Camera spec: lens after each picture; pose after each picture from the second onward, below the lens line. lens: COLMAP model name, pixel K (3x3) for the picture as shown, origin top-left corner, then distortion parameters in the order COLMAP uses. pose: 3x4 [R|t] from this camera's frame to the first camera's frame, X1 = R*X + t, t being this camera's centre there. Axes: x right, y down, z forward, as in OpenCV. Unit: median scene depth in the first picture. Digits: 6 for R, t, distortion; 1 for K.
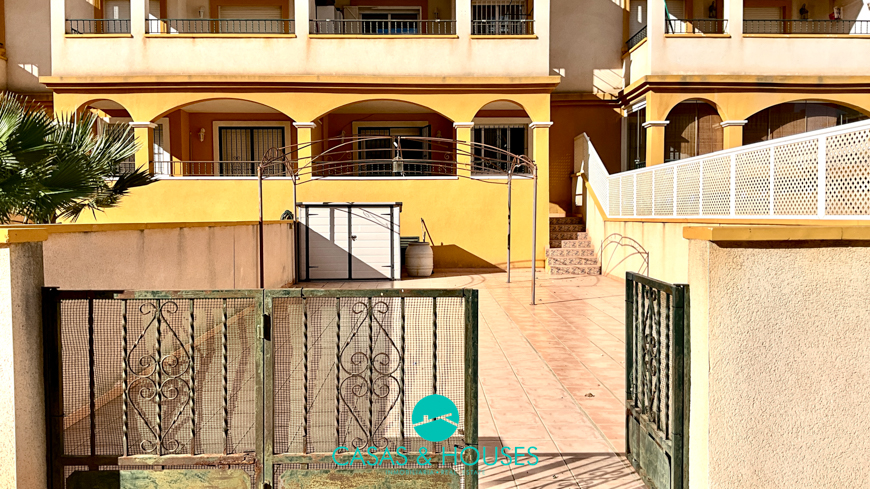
lens RADIAL K [[730.4, 0, 433.8], [0, 730.4, 246.4], [0, 0, 1]] dist [0.092385, -0.183741]
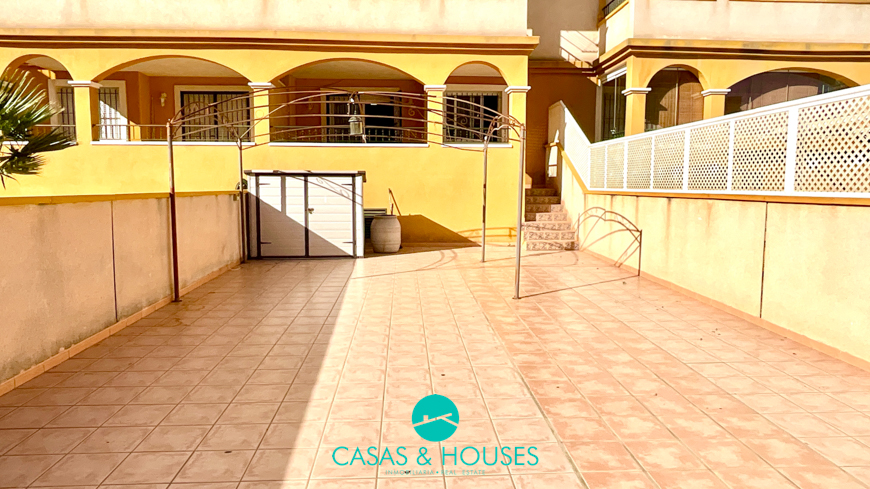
lens RADIAL K [[579.3, 0, 435.8], [0, 579.3, 241.6], [0, 0, 1]] dist [-0.003547, -0.004369]
pose [[0.999093, 0.004002, 0.042391, 0.012197], [-0.006430, 0.998336, 0.057311, -0.014391], [-0.042091, -0.057531, 0.997456, 0.269457]]
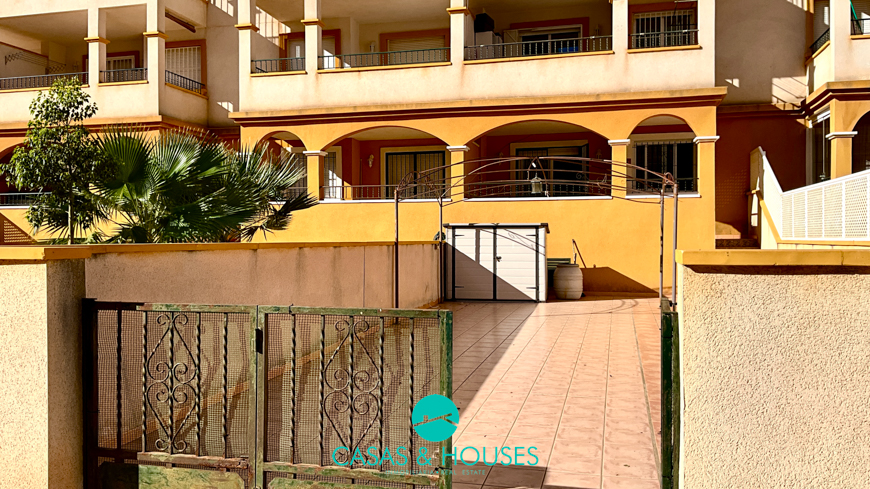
lens RADIAL K [[730.4, 0, 430.2], [0, 730.4, 246.0], [0, 0, 1]] dist [0.092385, -0.183741]
pose [[0.963409, 0.005586, -0.267977, 0.064502], [-0.013388, 0.999538, -0.027294, -0.000438], [0.267701, 0.029883, 0.963039, 0.007463]]
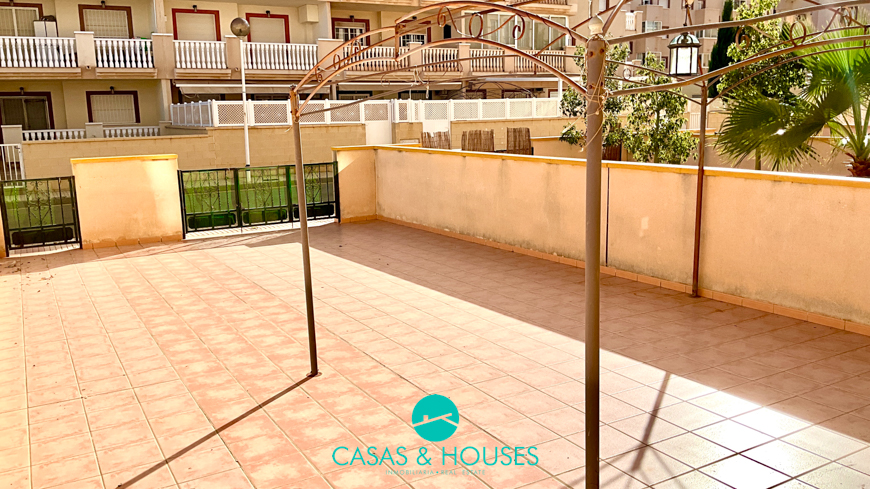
lens RADIAL K [[730.4, 0, 436.2], [0, 730.4, 243.0], [0, 0, 1]] dist [0.092385, -0.183741]
pose [[-0.876967, 0.108456, -0.468153, 0.205247], [0.003783, 0.975727, 0.218959, -0.083974], [0.480536, 0.190249, -0.856090, 1.049271]]
